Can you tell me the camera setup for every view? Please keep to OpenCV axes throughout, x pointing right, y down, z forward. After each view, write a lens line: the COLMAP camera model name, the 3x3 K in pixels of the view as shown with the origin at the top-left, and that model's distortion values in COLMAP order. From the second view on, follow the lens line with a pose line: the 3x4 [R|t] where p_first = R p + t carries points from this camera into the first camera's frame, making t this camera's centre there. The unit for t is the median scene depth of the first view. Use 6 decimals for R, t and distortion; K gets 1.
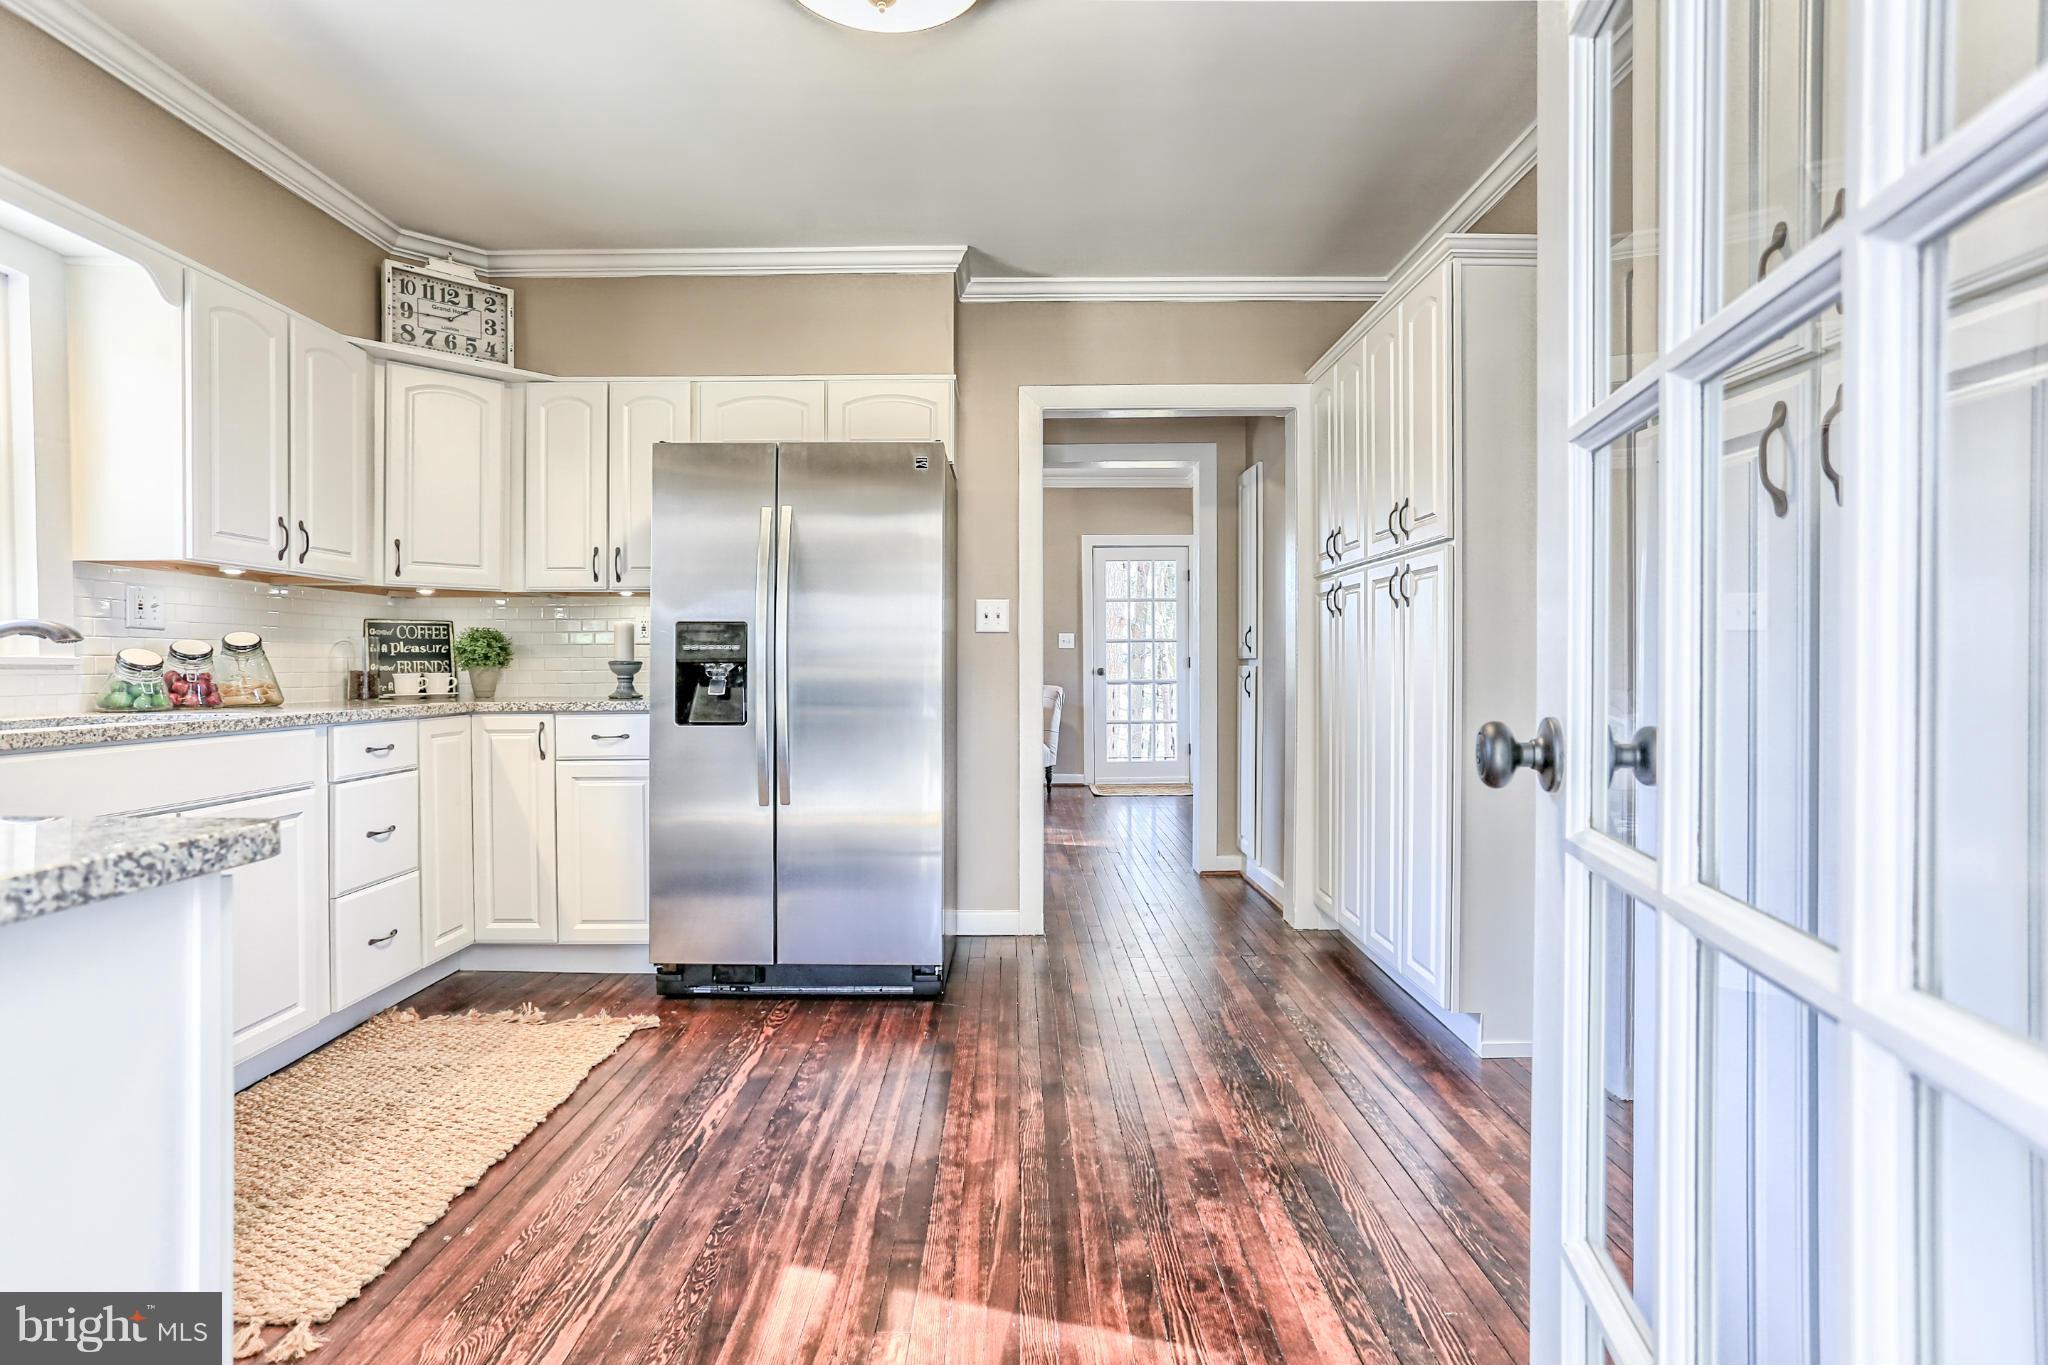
lens RADIAL K [[987.4, 0, 1008.4], [0, 987.4, 666.5], [0, 0, 1]] dist [-0.032312, 0.017692]
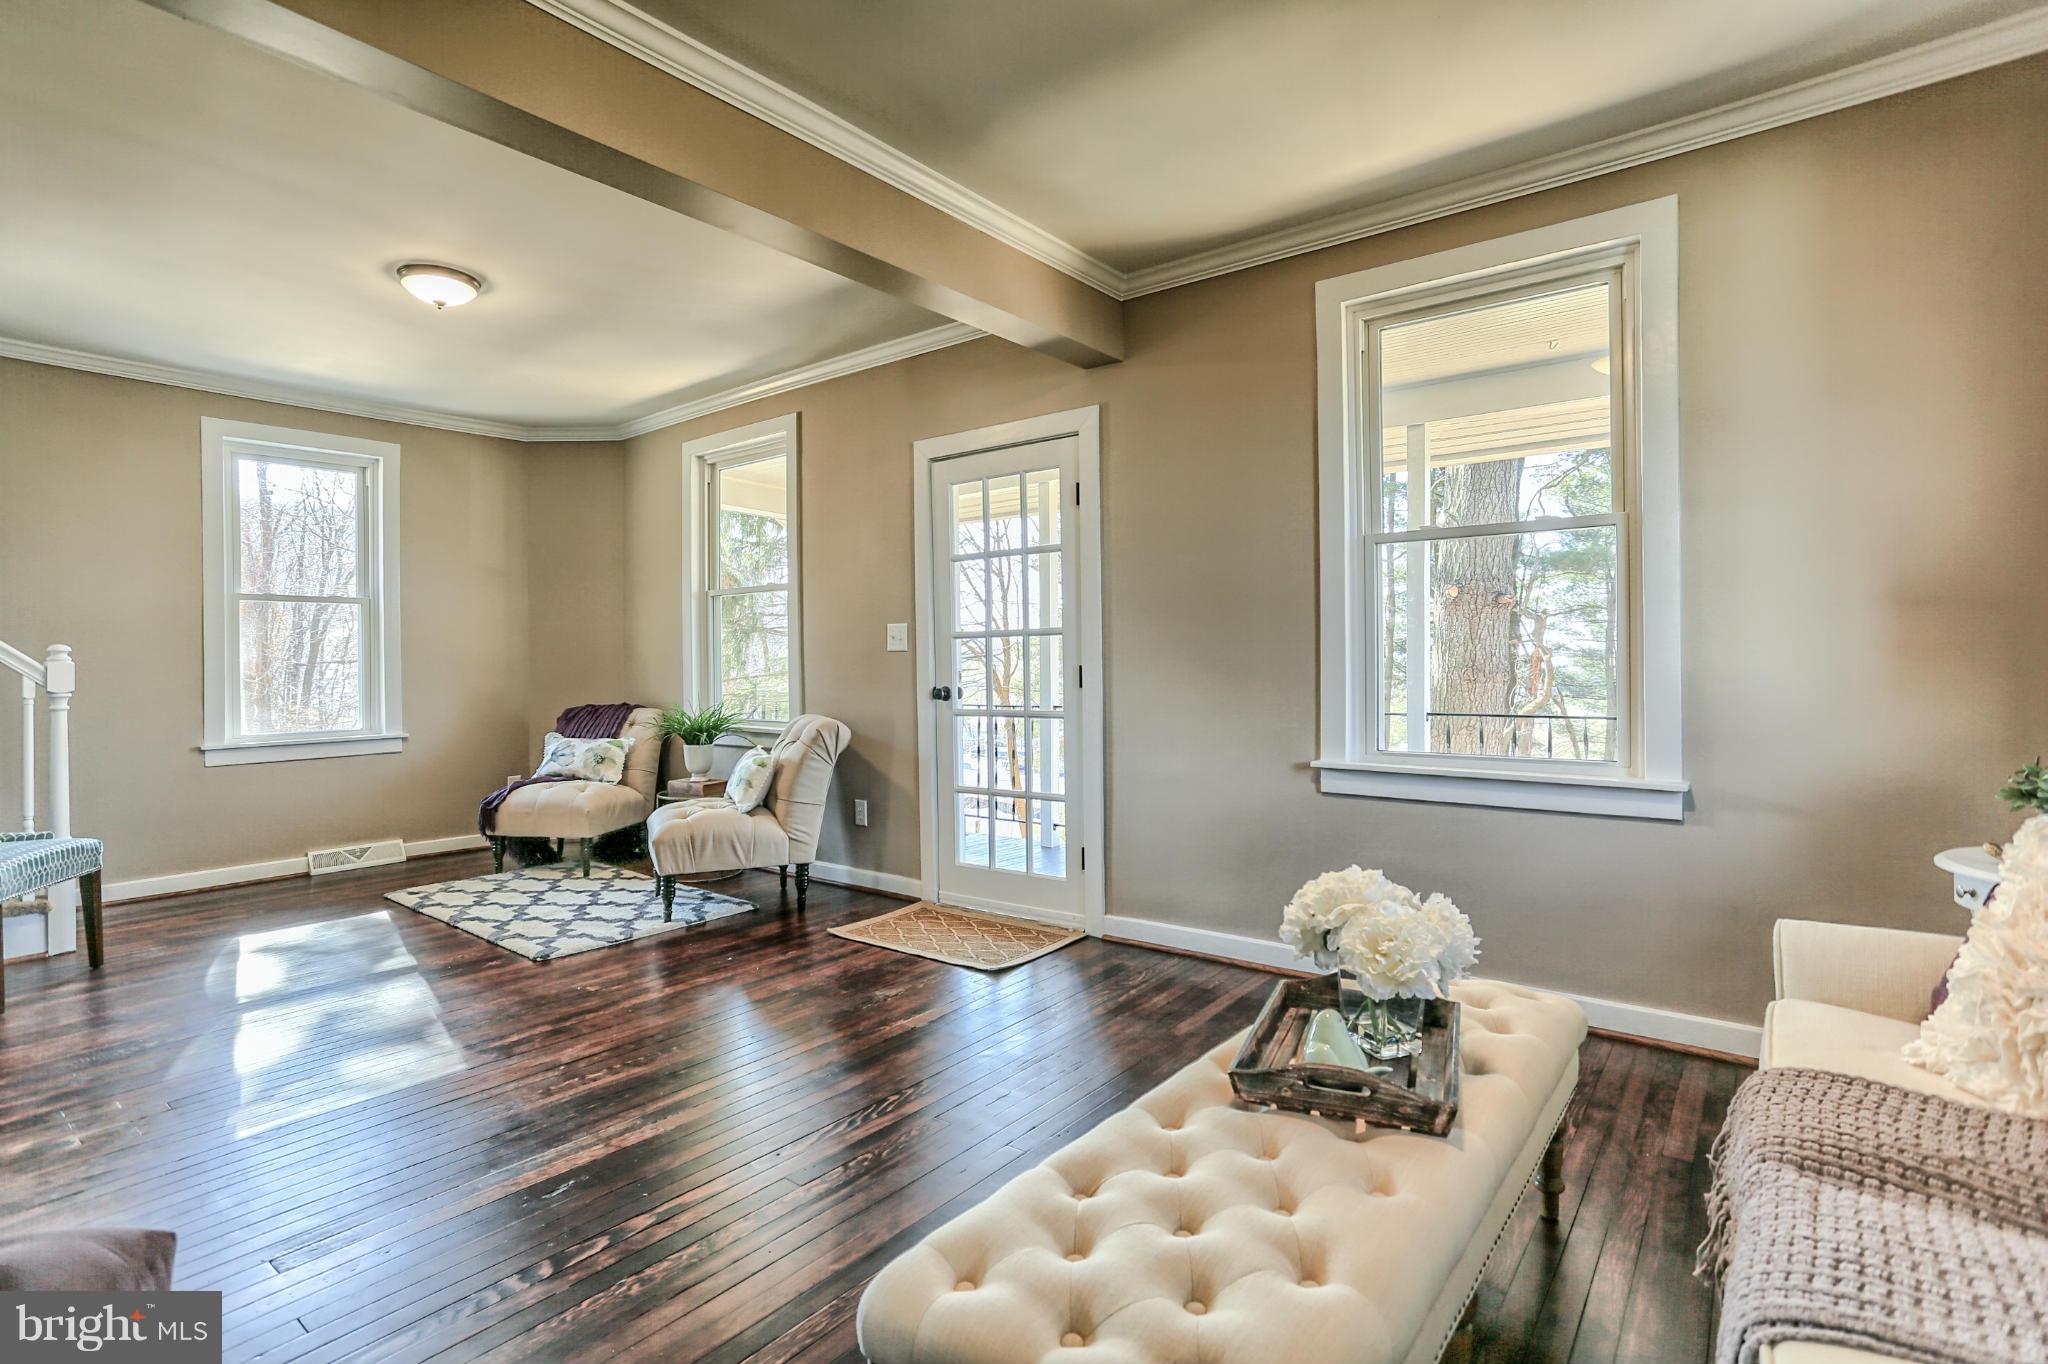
lens RADIAL K [[987.4, 0, 1027.4], [0, 987.4, 672.2], [0, 0, 1]] dist [-0.032312, 0.017692]
pose [[0.791852, 0.000447, -0.610713, 1.238956], [0.002414, 0.999990, 0.003862, -0.022785], [0.610709, -0.004533, 0.791842, 1.666079]]
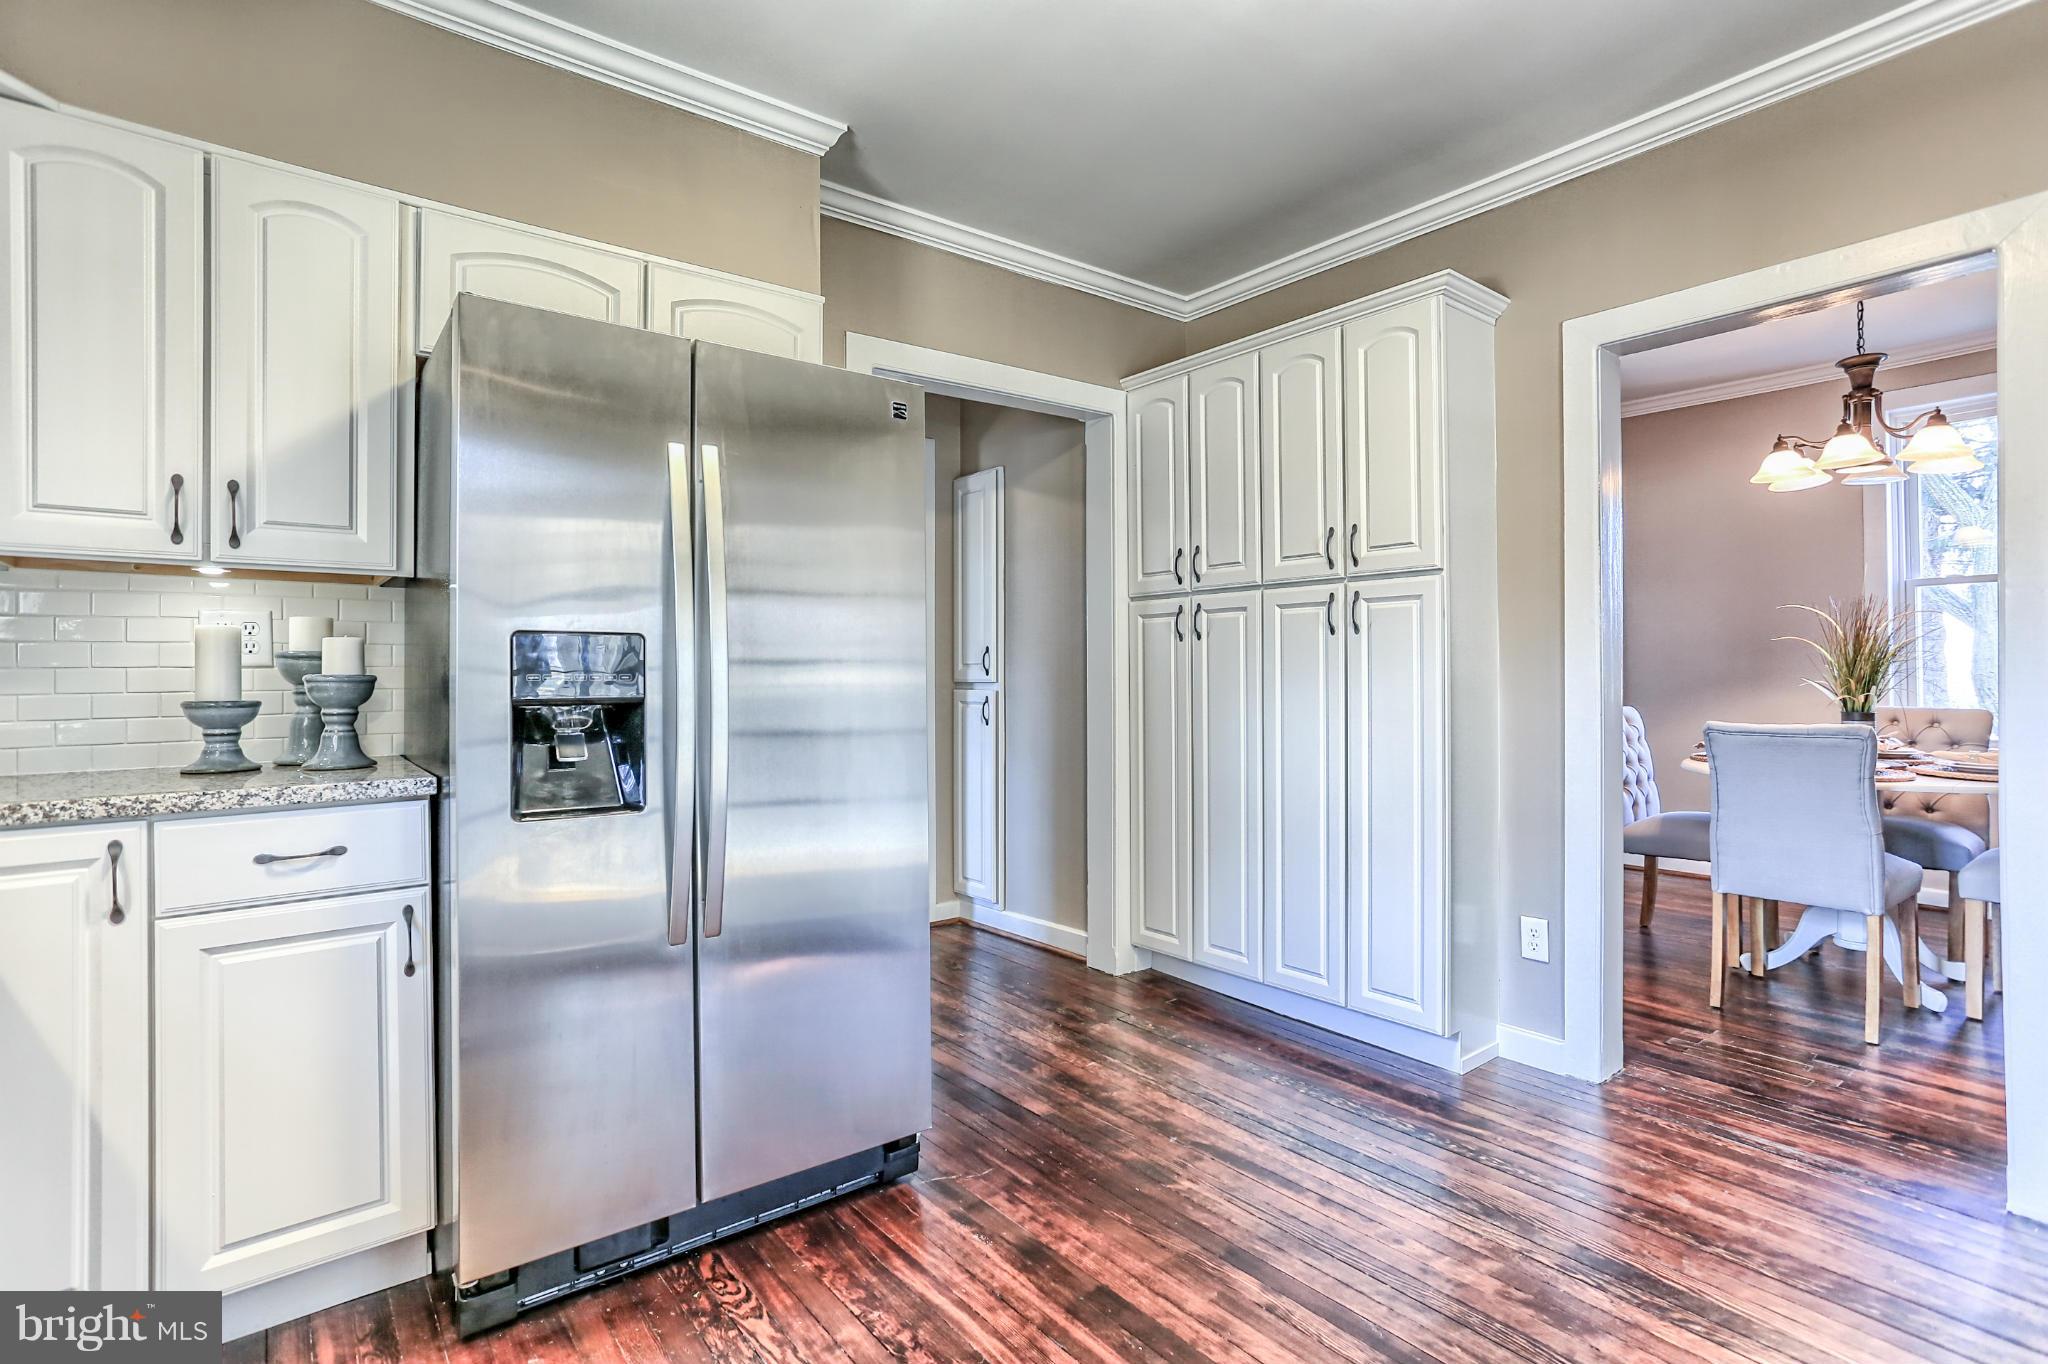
lens RADIAL K [[987.4, 0, 1013.1], [0, 987.4, 665.9], [0, 0, 1]] dist [-0.032312, 0.017692]
pose [[0.790273, 0.002227, 0.612751, -0.451614], [0.006915, 0.999897, -0.012553, -0.017384], [-0.612716, 0.014157, 0.790176, 0.406968]]
